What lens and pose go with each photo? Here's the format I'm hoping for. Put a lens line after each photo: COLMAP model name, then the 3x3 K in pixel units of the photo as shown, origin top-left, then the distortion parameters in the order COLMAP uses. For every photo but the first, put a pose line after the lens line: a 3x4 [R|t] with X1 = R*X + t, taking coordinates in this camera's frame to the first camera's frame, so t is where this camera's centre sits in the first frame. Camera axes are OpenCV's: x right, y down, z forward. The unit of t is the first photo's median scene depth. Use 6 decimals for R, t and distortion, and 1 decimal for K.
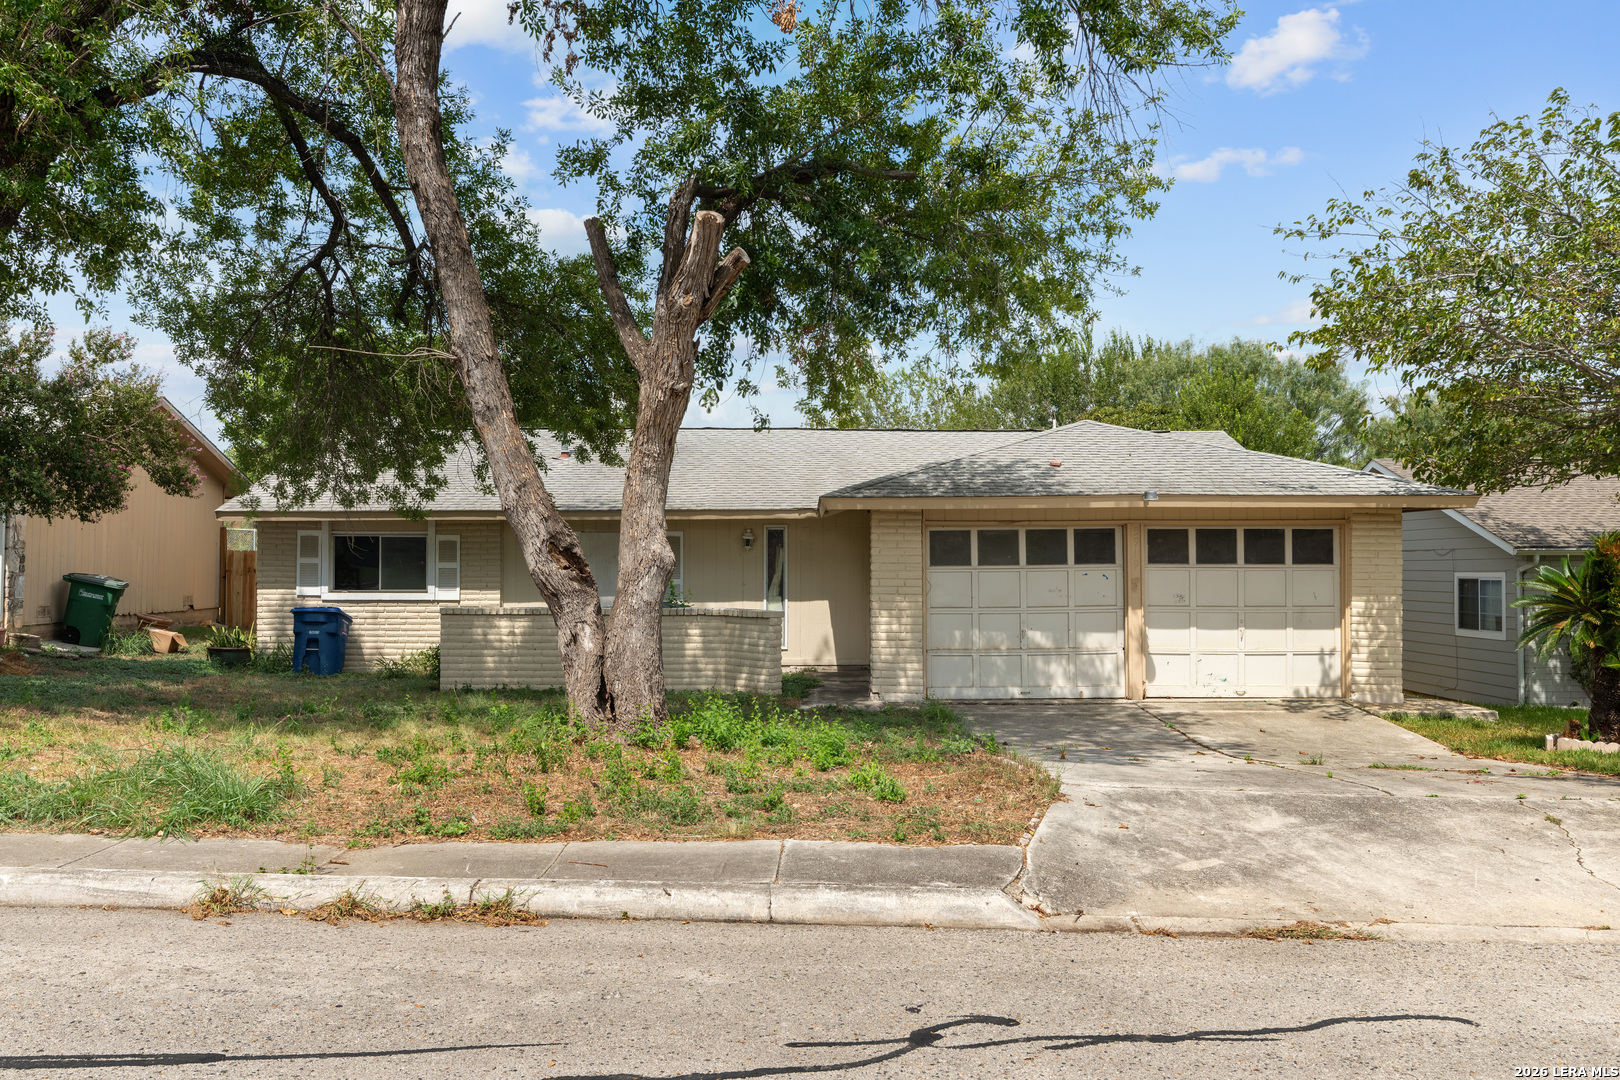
lens RADIAL K [[1392.2, 0, 809.8], [0, 1392.2, 543.0], [0, 0, 1]] dist [0.009144, 0.004859]
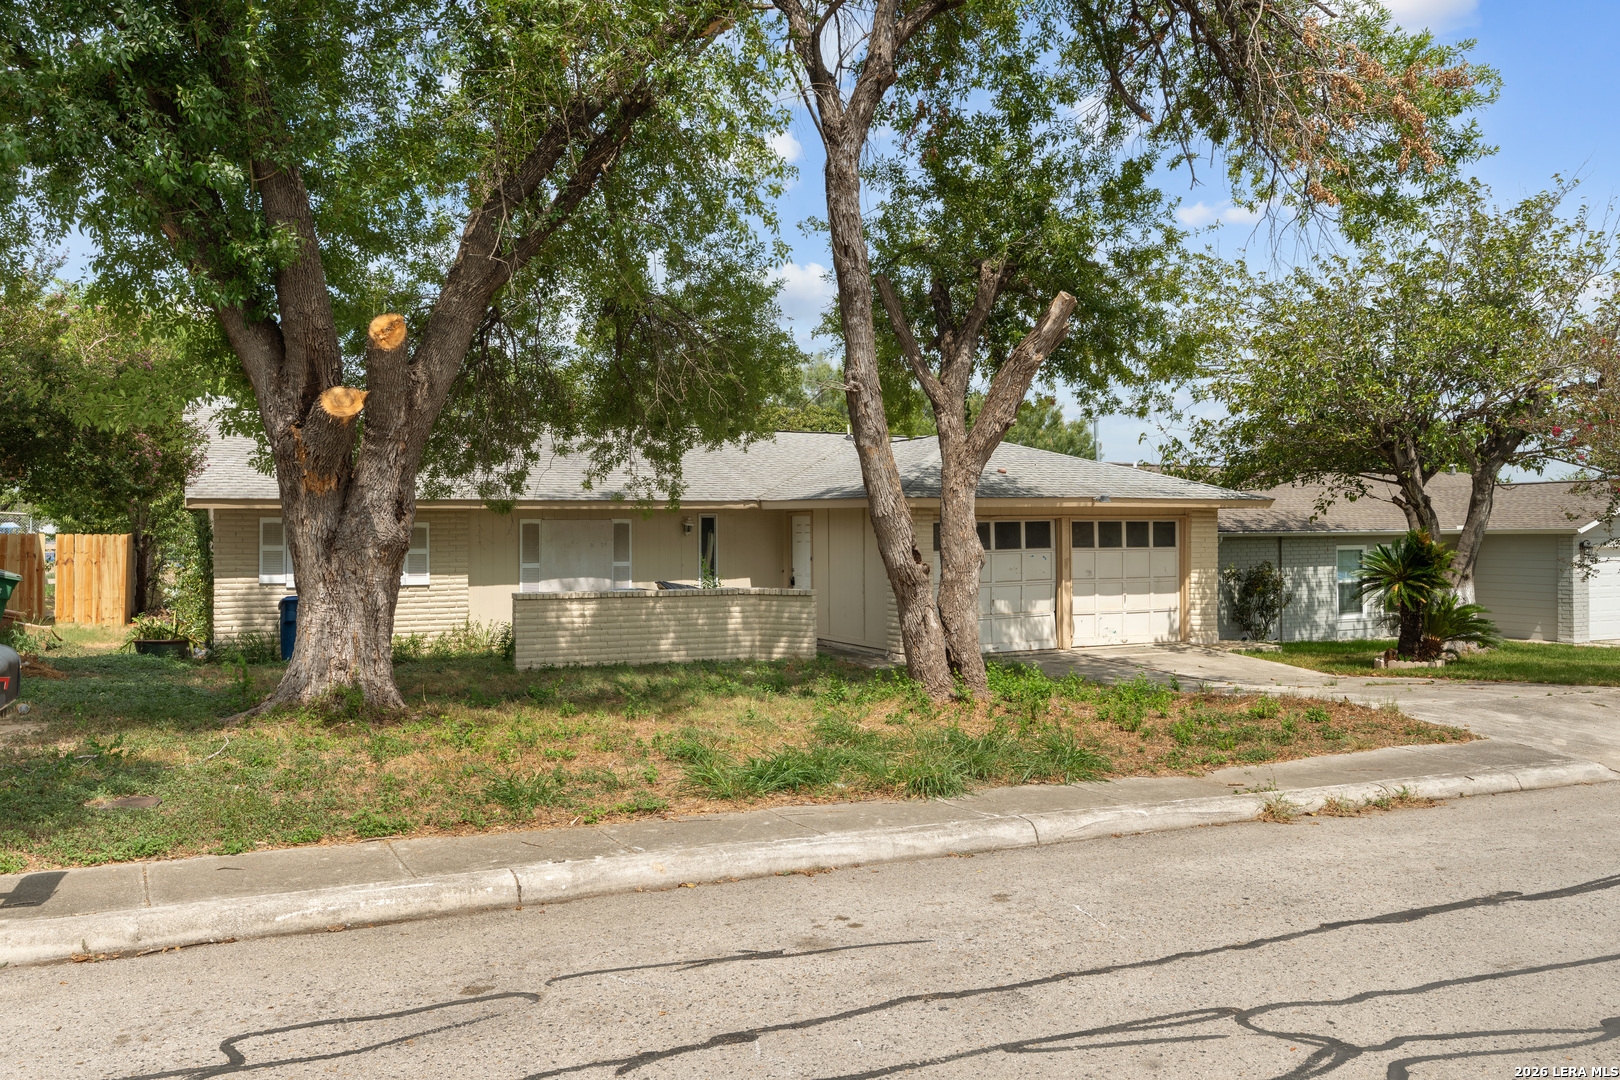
lens RADIAL K [[1281.7, 0, 809.7], [0, 1281.7, 535.7], [0, 0, 1]] dist [0.003054, -0.000260]
pose [[0.886872, -0.003866, 0.462000, -0.546071], [-0.004708, 0.999837, 0.017404, -0.016853], [-0.461992, -0.017610, 0.886709, 0.026051]]
